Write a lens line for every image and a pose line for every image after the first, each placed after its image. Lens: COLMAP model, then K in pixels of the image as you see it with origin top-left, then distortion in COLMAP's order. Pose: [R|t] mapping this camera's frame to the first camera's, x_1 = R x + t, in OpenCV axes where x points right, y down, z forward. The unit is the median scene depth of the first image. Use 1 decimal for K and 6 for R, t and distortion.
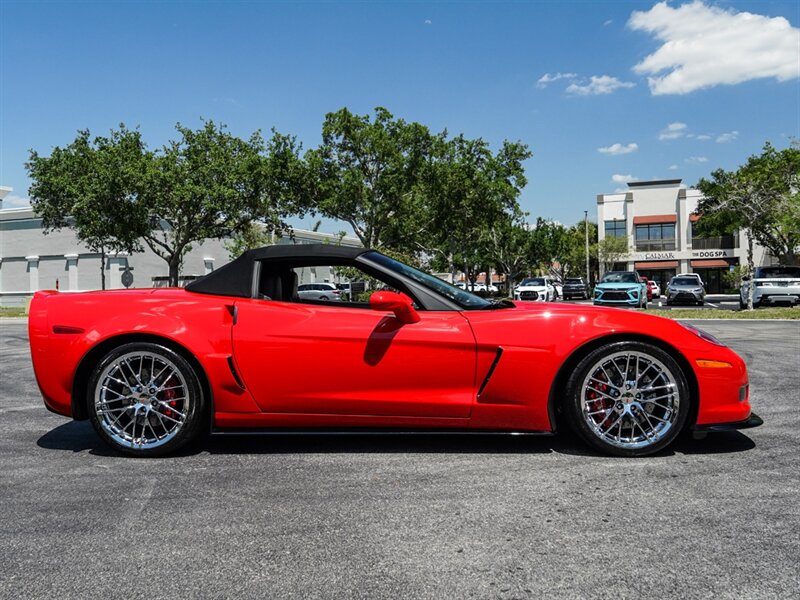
lens RADIAL K [[757.1, 0, 361.3], [0, 757.1, 292.8], [0, 0, 1]] dist [-0.005222, -0.009219]
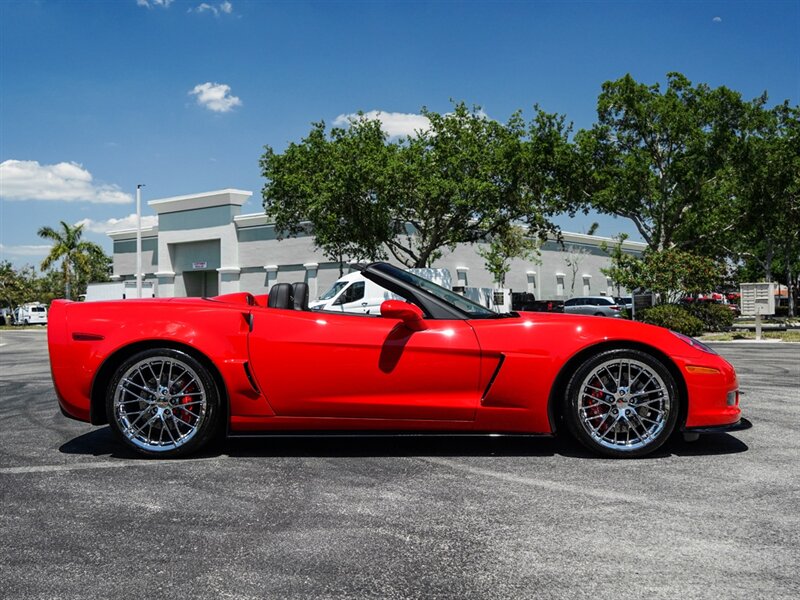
lens RADIAL K [[860.4, 0, 400.0], [0, 860.4, 300.0], [0, 0, 1]] dist [-0.005123, 0.012435]
pose [[0.961477, 0.003518, -0.274862, -0.001612], [-0.006334, 0.999936, -0.009361, 0.001442], [0.274812, 0.010741, 0.961438, 0.064773]]
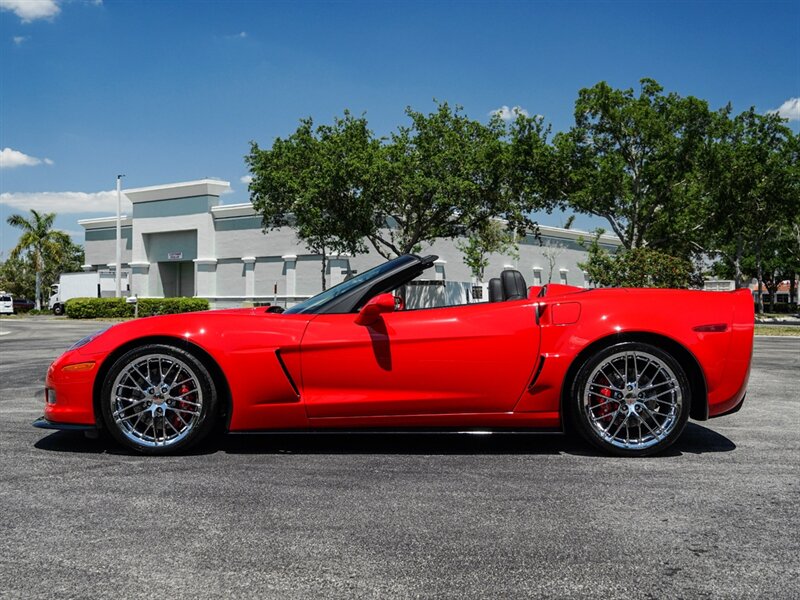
lens RADIAL K [[921.6, 0, 389.8], [0, 921.6, 286.6], [0, 0, 1]] dist [-0.002200, 0.003667]
pose [[0.968464, 0.010930, -0.248912, 0.006054], [-0.015270, 0.999763, -0.015511, 0.001419], [0.248684, 0.018823, 0.968402, -0.039065]]
